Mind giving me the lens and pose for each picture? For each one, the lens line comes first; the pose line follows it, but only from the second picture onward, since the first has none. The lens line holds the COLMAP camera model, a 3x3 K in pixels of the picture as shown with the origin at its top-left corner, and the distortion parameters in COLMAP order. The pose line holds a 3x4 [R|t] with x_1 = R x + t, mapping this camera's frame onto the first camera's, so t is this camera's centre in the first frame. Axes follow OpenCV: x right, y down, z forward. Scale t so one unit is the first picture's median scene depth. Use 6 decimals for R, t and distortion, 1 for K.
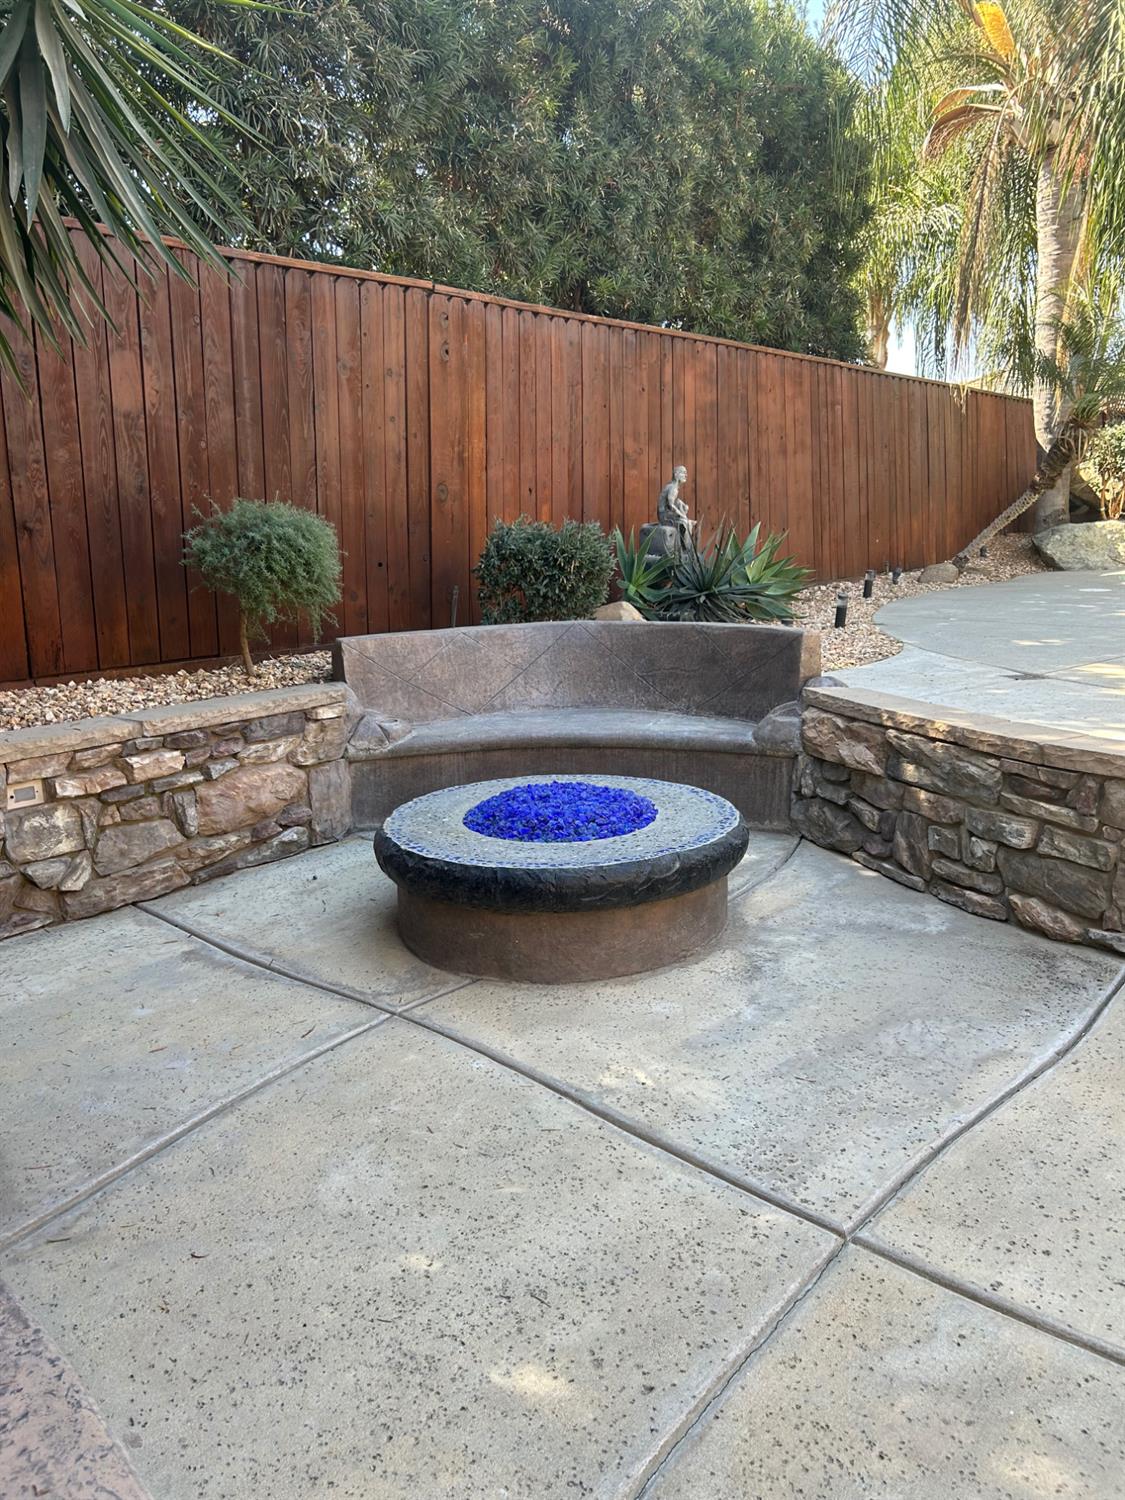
lens RADIAL K [[1135.2, 0, 559.0], [0, 1135.2, 751.1], [0, 0, 1]] dist [0.031581, -0.002528]
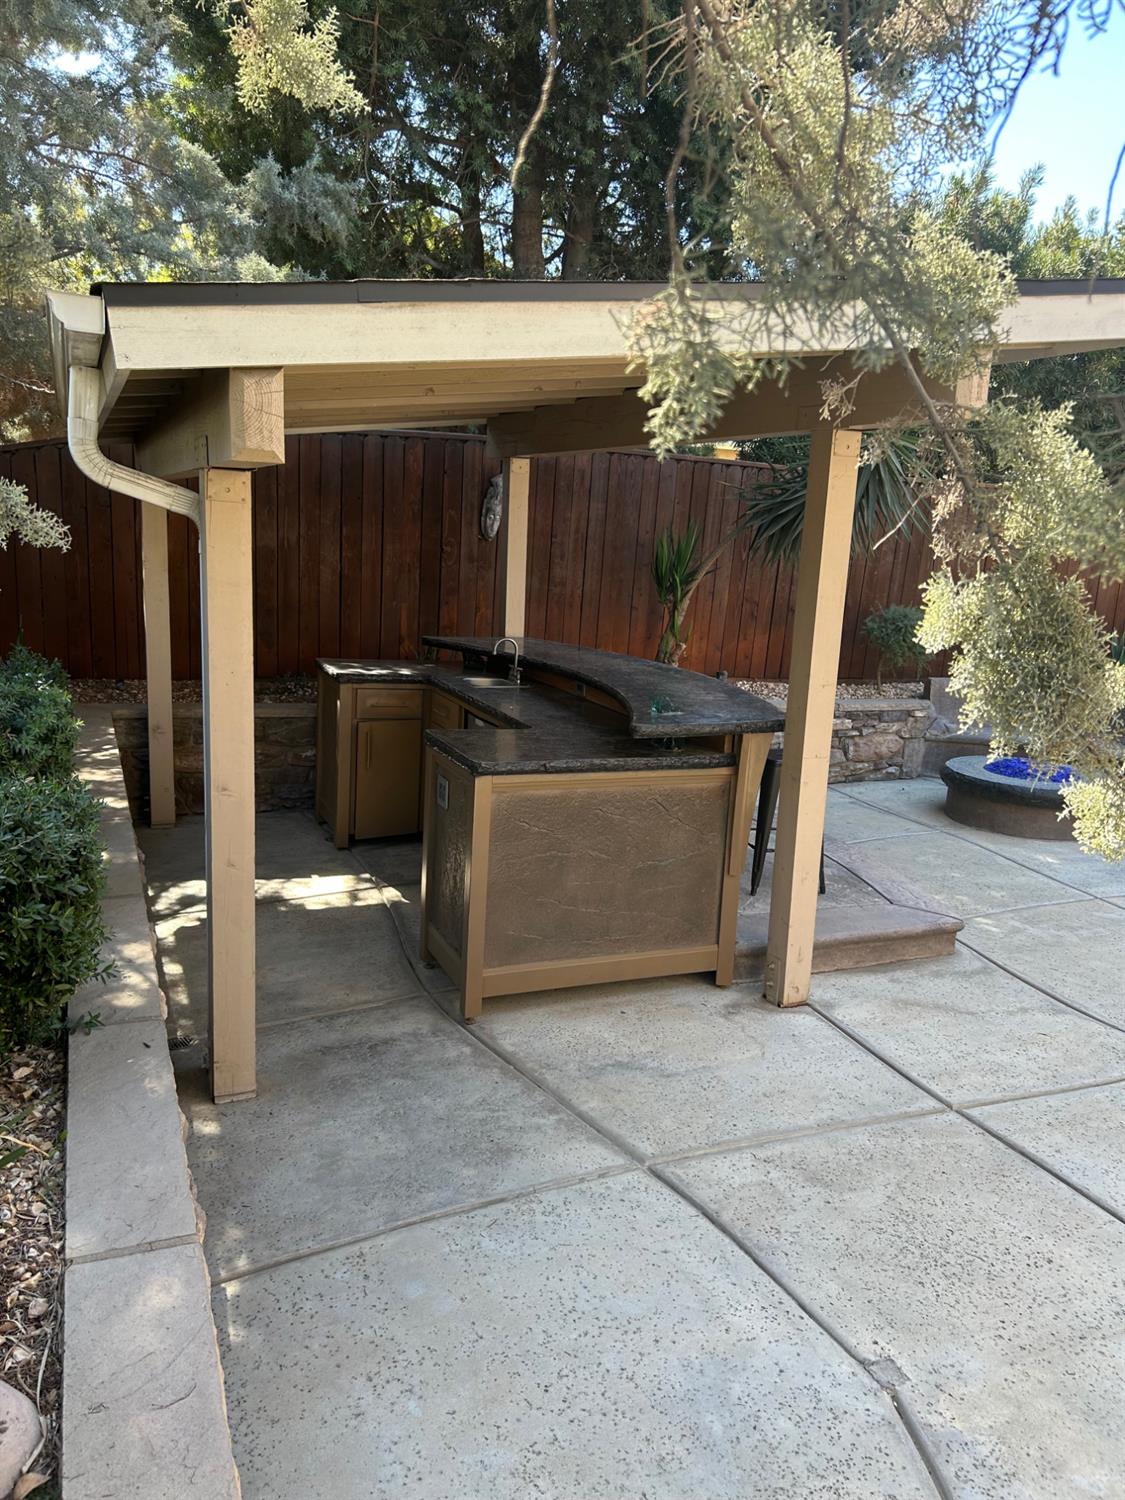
lens RADIAL K [[1135.2, 0, 557.1], [0, 1135.2, 742.8], [0, 0, 1]] dist [0.031581, -0.002528]
pose [[0.890413, 0.154961, -0.427962, 0.098032], [-0.166549, 0.985977, 0.010491, 0.105227], [0.423587, 0.061935, 0.903736, -1.116856]]
